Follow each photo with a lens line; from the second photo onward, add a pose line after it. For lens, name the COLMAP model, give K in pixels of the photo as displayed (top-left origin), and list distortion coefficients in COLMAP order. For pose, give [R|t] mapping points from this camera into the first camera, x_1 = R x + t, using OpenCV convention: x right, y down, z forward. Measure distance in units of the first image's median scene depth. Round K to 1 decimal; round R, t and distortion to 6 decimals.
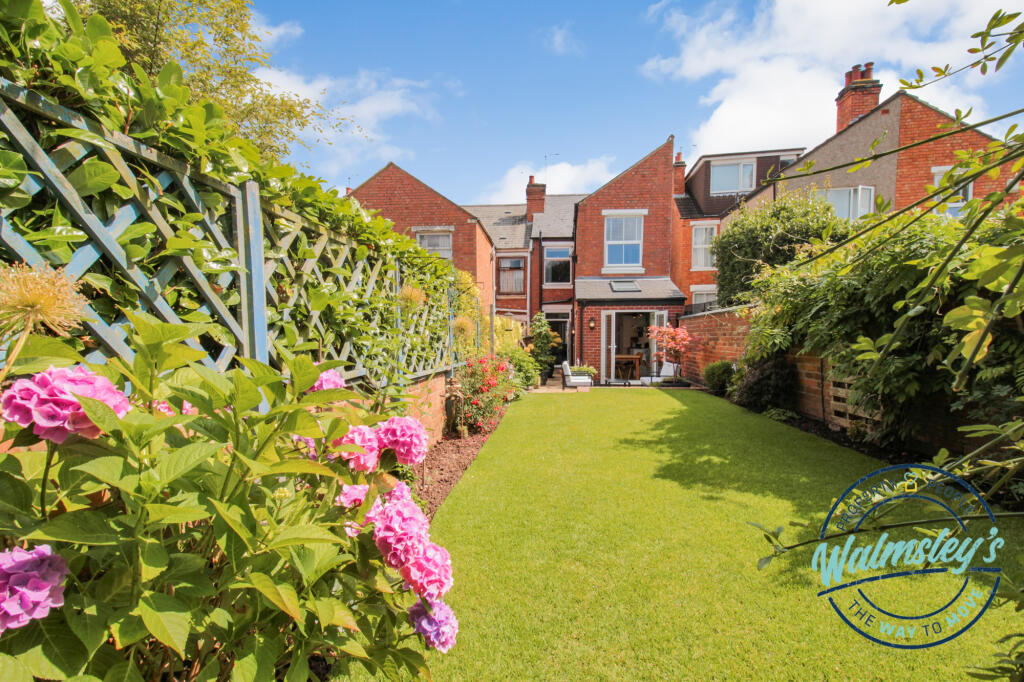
lens RADIAL K [[443.3, 0, 515.2], [0, 443.3, 354.6], [0, 0, 1]] dist [0.000029, -0.000085]
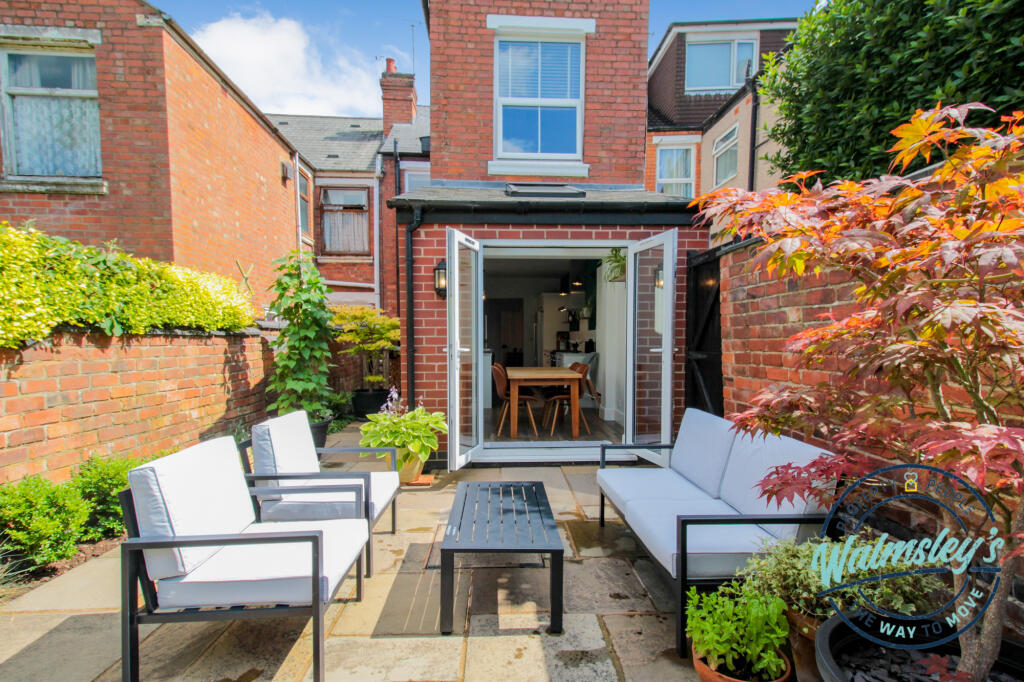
lens RADIAL K [[443.3, 0, 515.2], [0, 443.3, 354.6], [0, 0, 1]] dist [0.000029, -0.000085]
pose [[0.986434, -0.005498, 0.164064, 0.119229], [0.006411, 0.999967, -0.005039, -0.008500], [-0.164031, 0.006022, 0.986437, 0.464024]]
